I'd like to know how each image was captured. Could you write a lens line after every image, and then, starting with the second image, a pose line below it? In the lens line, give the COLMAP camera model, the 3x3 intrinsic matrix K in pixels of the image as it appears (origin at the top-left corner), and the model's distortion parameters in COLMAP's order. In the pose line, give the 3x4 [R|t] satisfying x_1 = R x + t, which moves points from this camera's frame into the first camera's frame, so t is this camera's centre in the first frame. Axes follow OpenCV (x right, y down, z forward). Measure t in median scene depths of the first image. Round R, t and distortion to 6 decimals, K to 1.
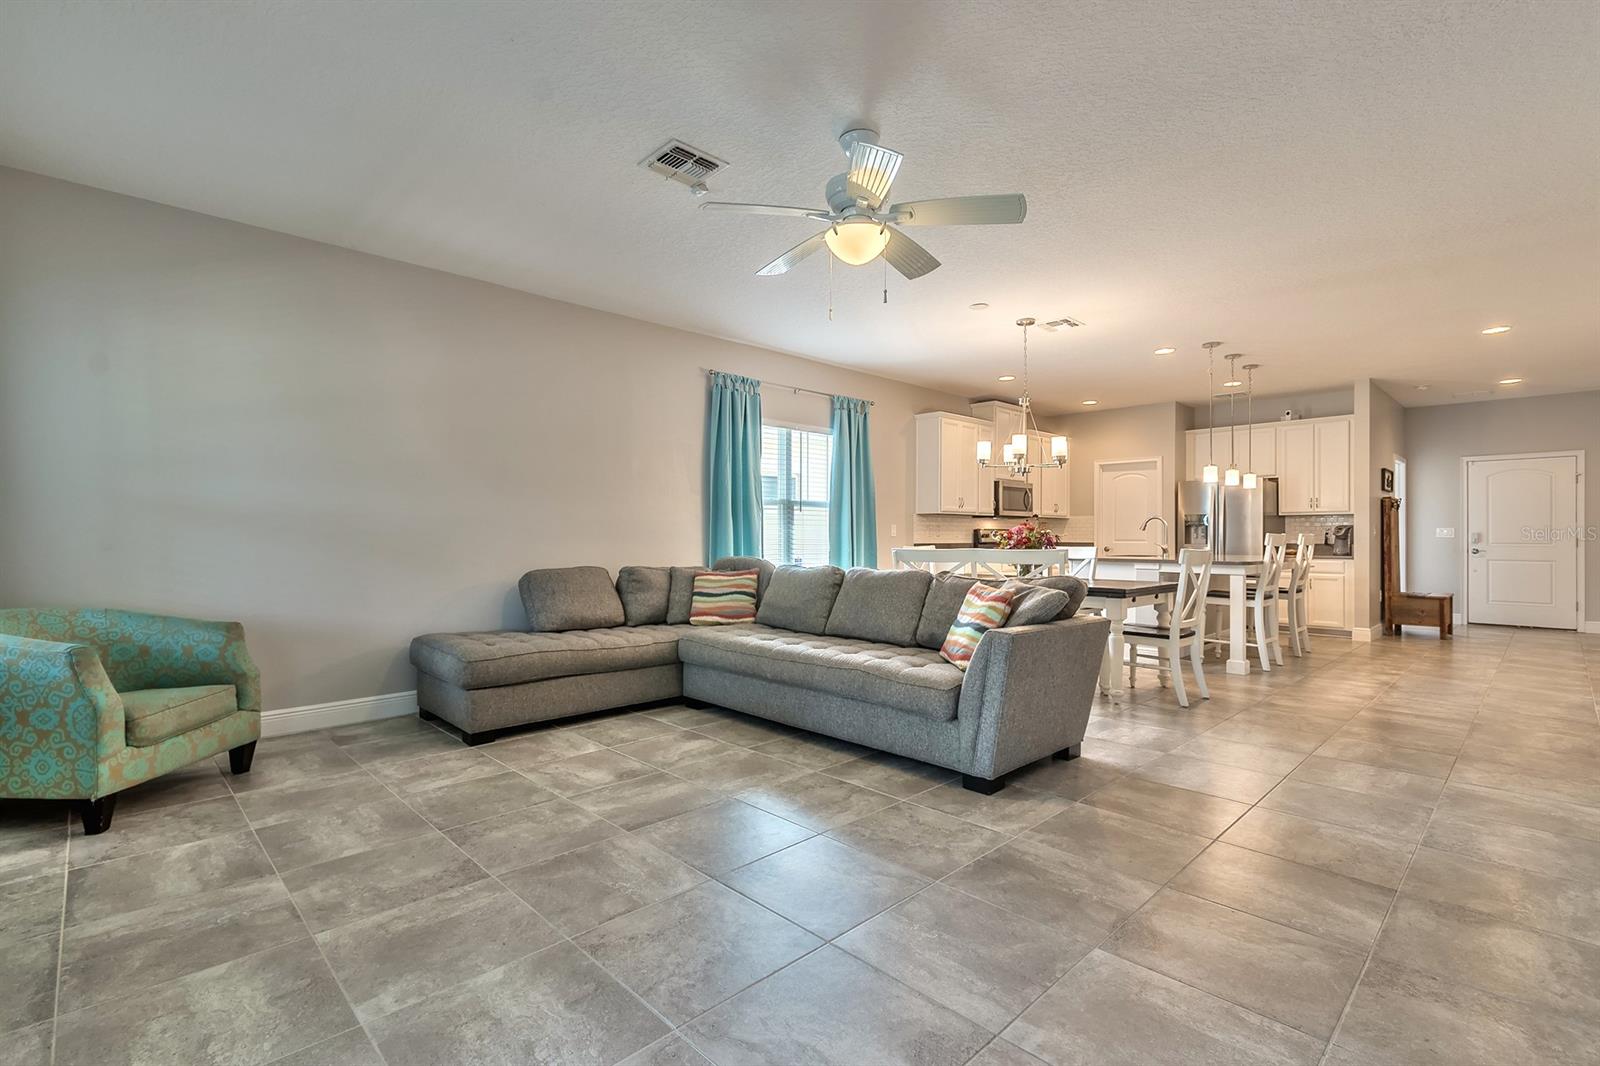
lens RADIAL K [[728.9, 0, 774.2], [0, 728.9, 535.2], [0, 0, 1]] dist [0.020430, -0.005812]
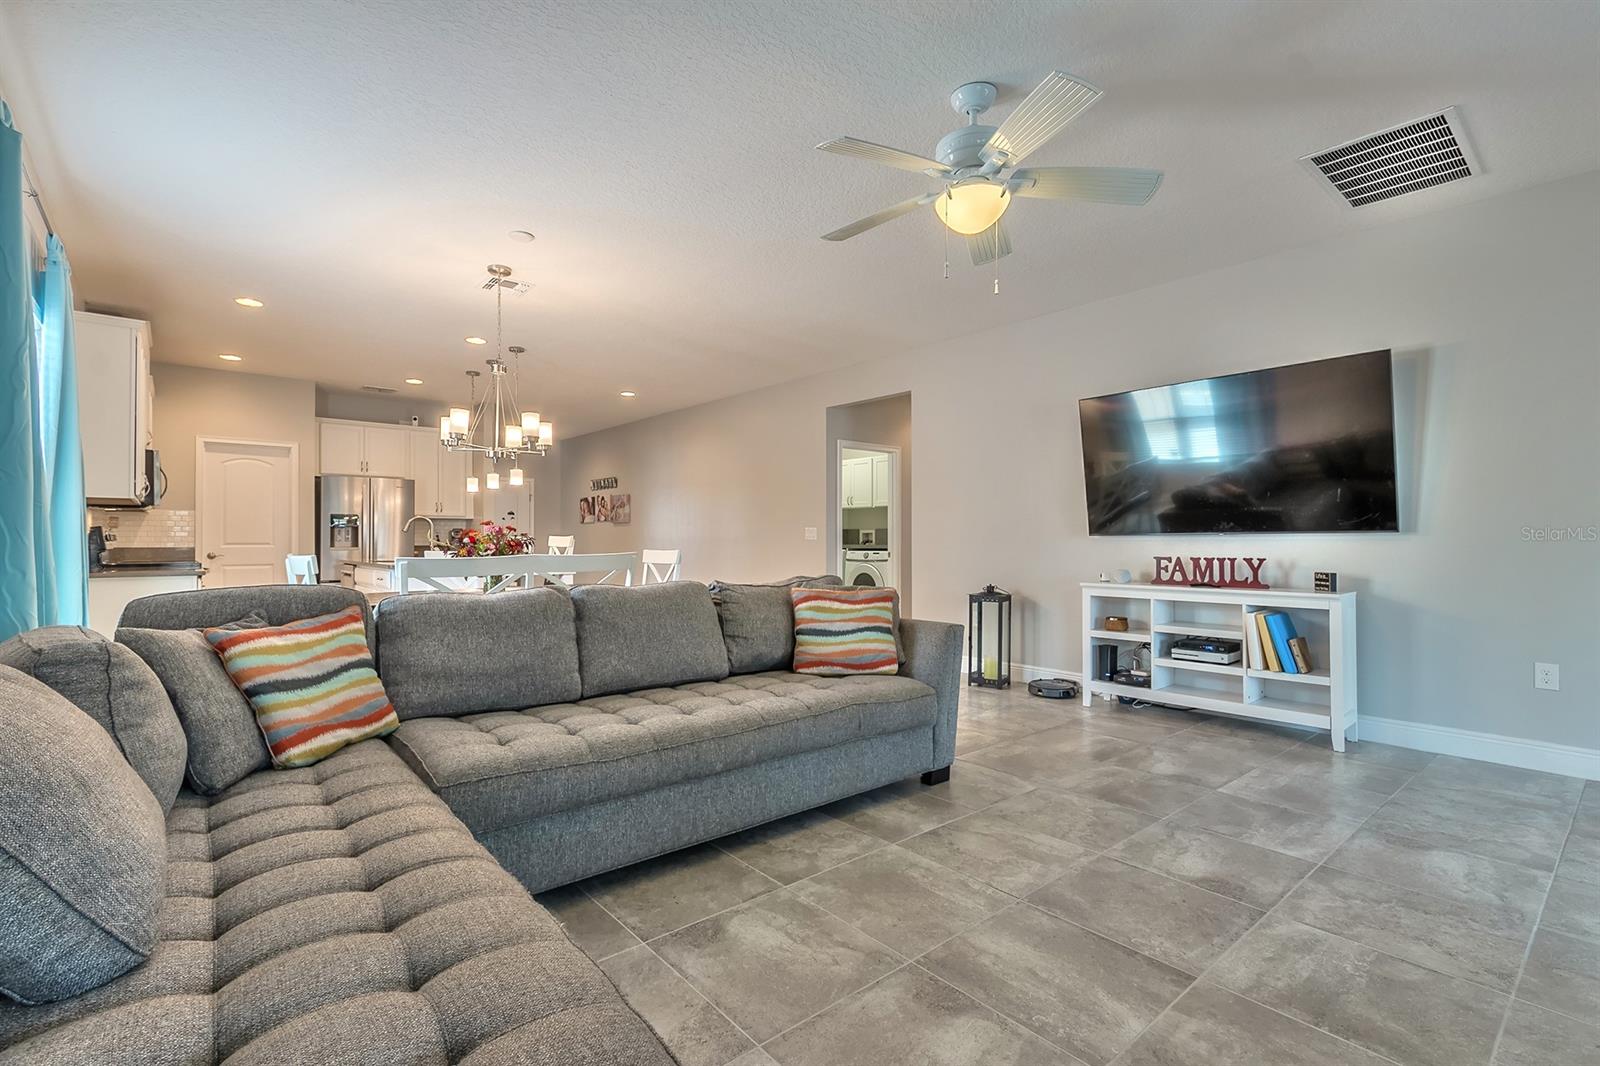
lens RADIAL K [[728.9, 0, 774.2], [0, 728.9, 535.2], [0, 0, 1]] dist [0.020430, -0.005812]
pose [[0.057654, 0.006792, 0.998314, -0.737956], [-0.003897, 0.999971, -0.006579, 0.003595], [-0.998329, -0.003511, 0.057679, 1.106347]]
